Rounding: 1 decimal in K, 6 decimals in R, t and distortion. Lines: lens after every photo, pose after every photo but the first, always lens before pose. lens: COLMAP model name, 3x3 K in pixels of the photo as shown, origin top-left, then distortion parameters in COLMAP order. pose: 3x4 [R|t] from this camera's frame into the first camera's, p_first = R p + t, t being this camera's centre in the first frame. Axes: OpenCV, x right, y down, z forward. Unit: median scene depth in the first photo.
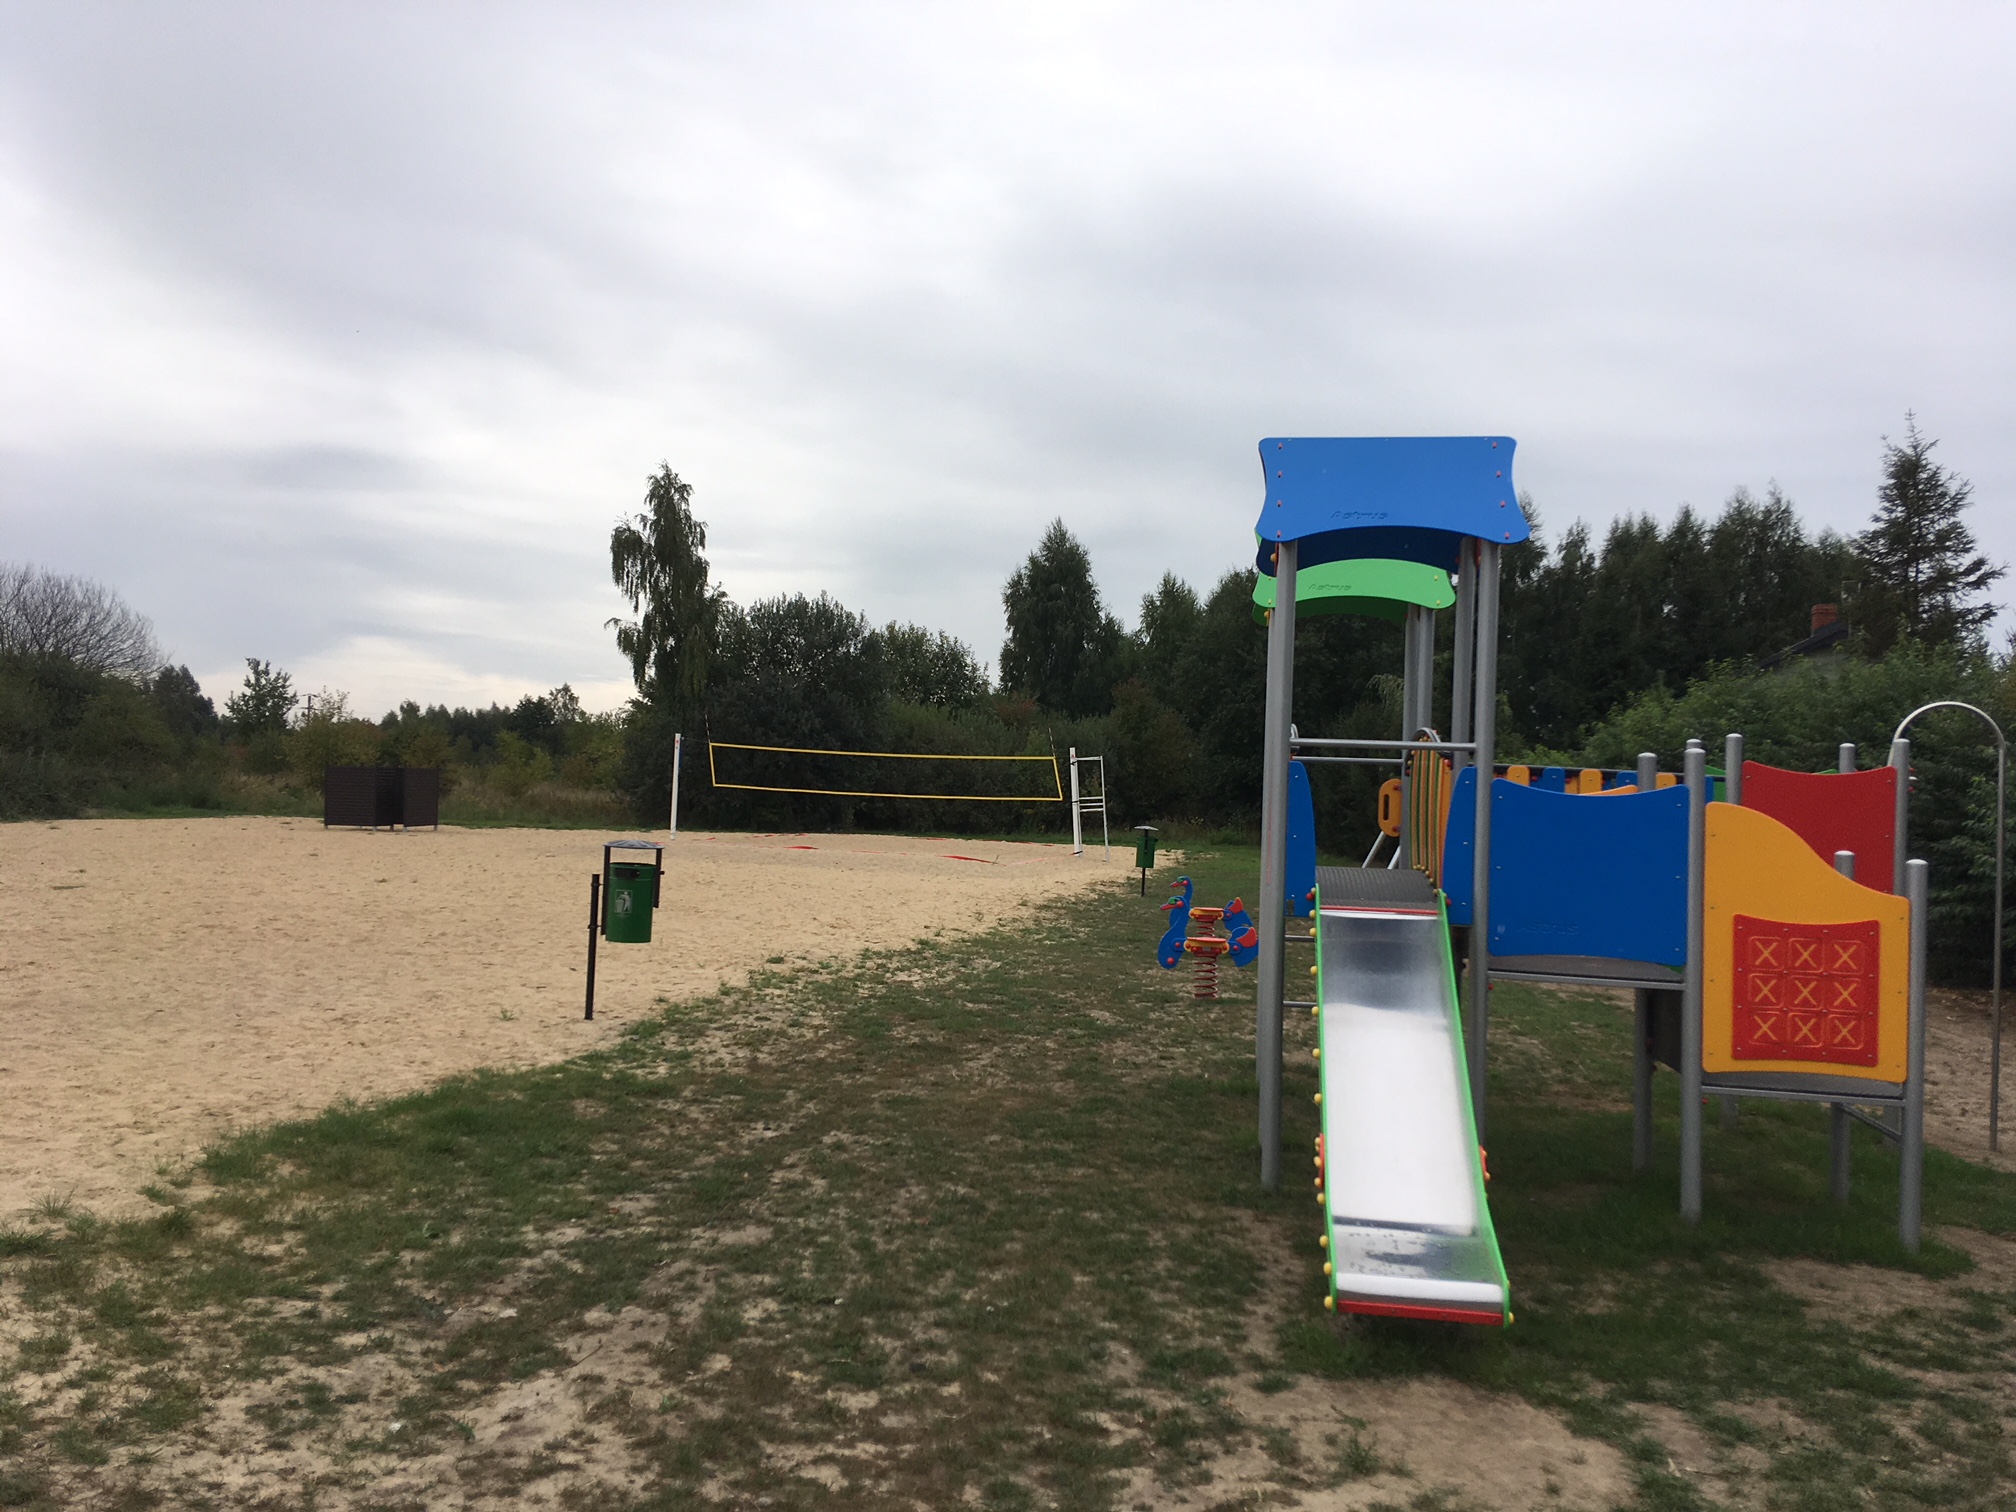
lens RADIAL K [[1694.3, 0, 1008.0], [0, 1694.3, 756.0], [0, 0, 1]] dist [0.114166, -0.169213]
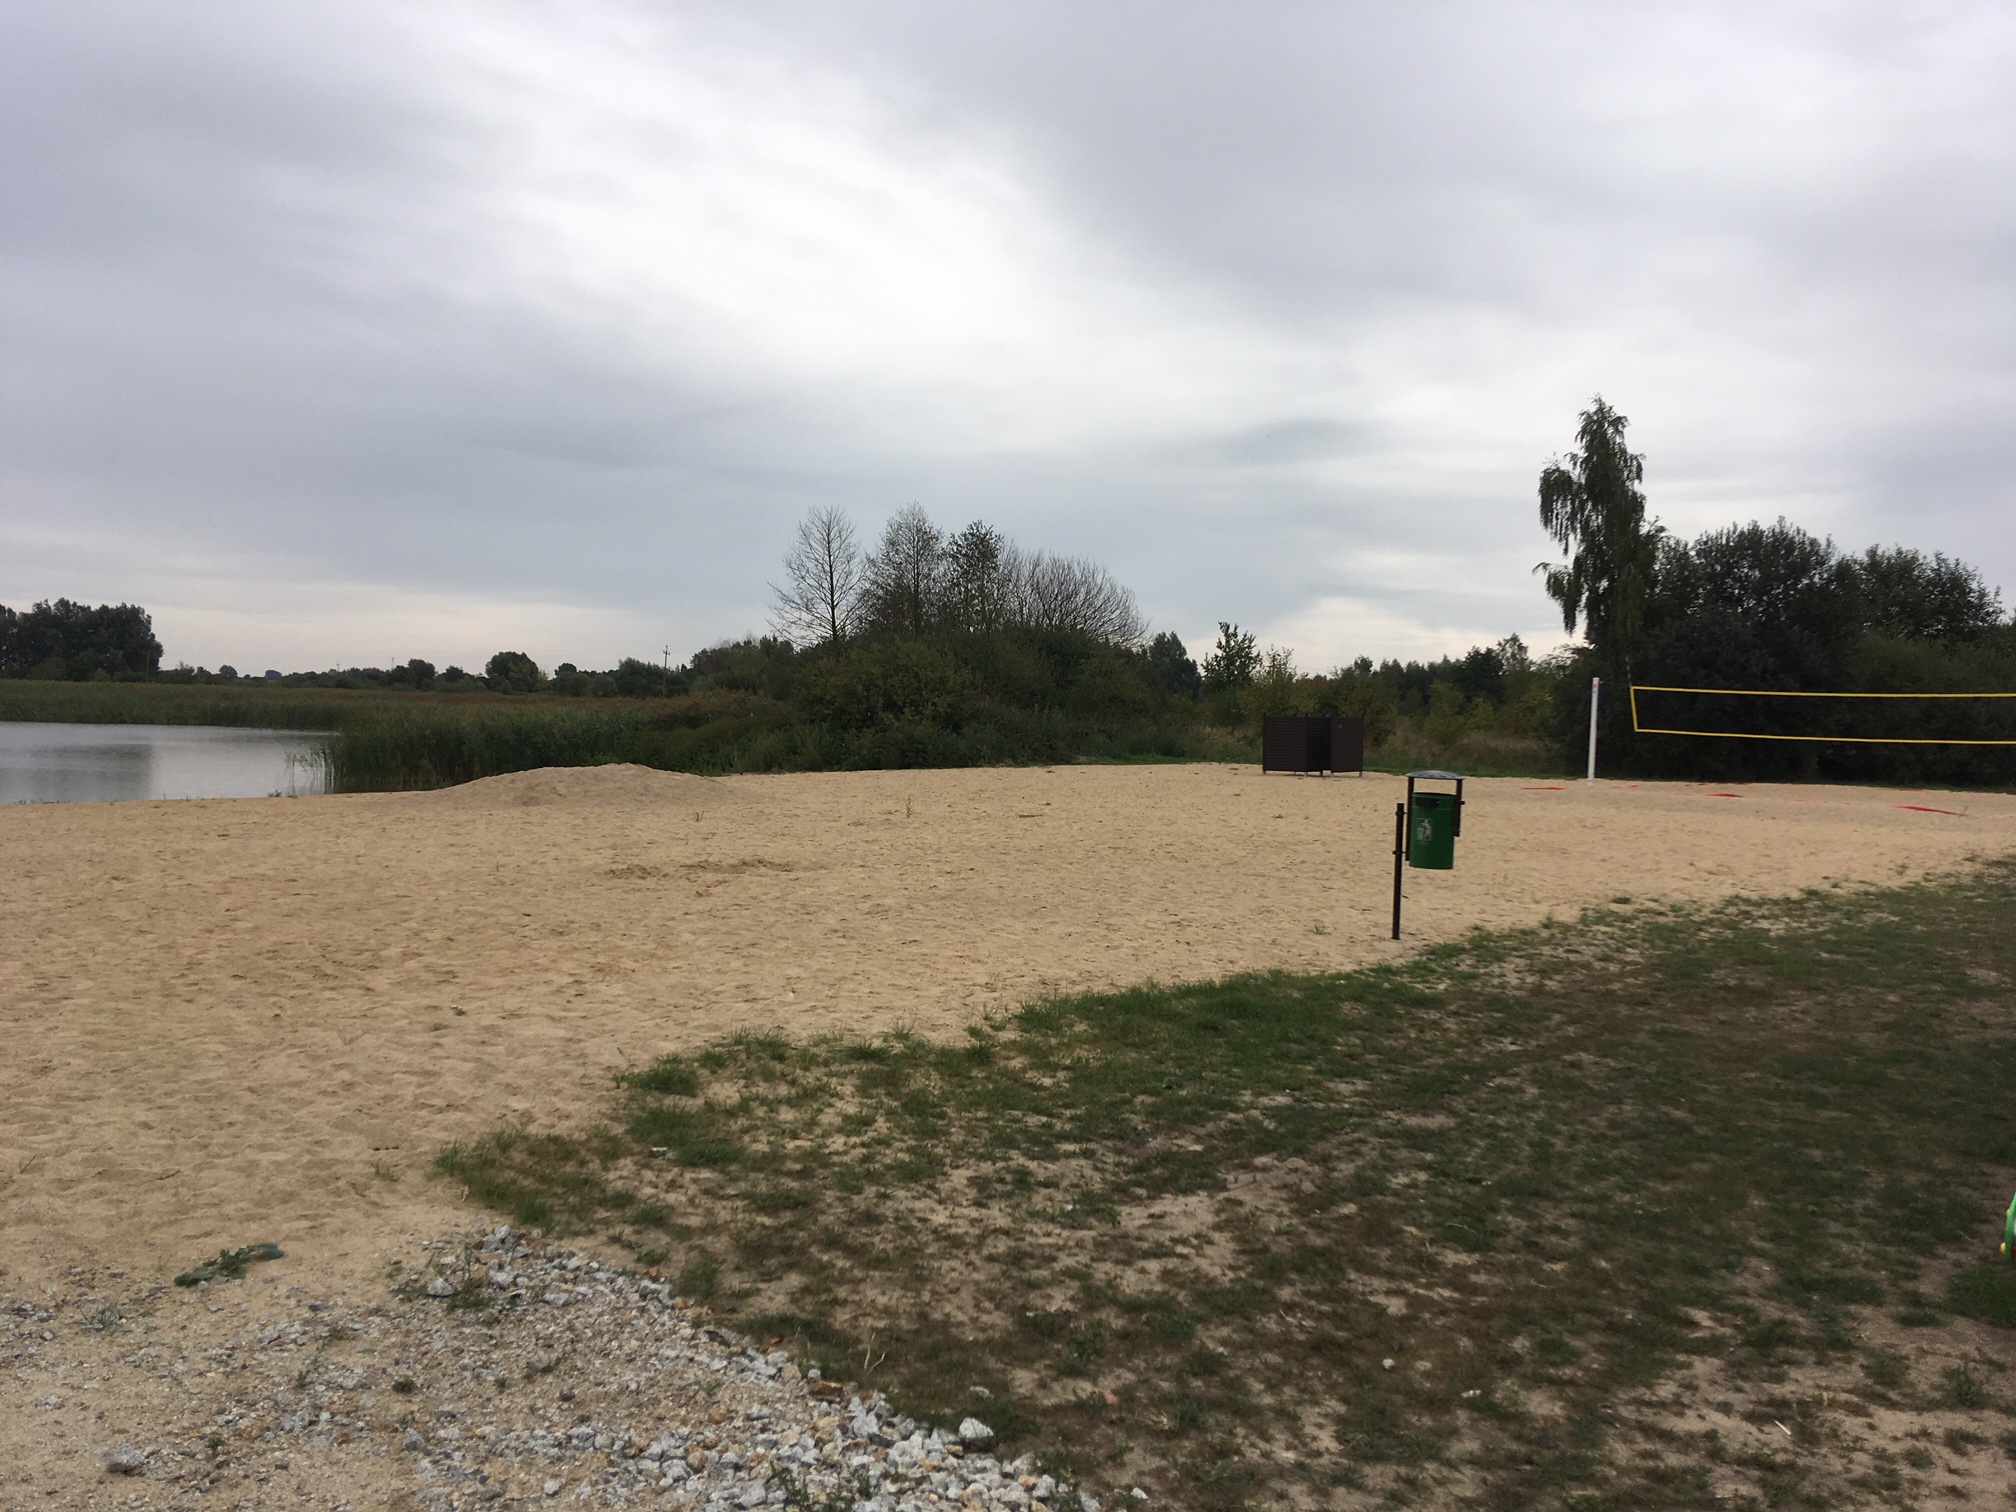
lens RADIAL K [[1720.8, 0, 1008.0], [0, 1720.8, 756.0], [0, 0, 1]] dist [0.117658, -0.186410]
pose [[0.847662, -0.002413, -0.530531, 0.130204], [0.015963, 0.999653, 0.020958, 0.014790], [0.530297, -0.026234, 0.847406, -0.040540]]
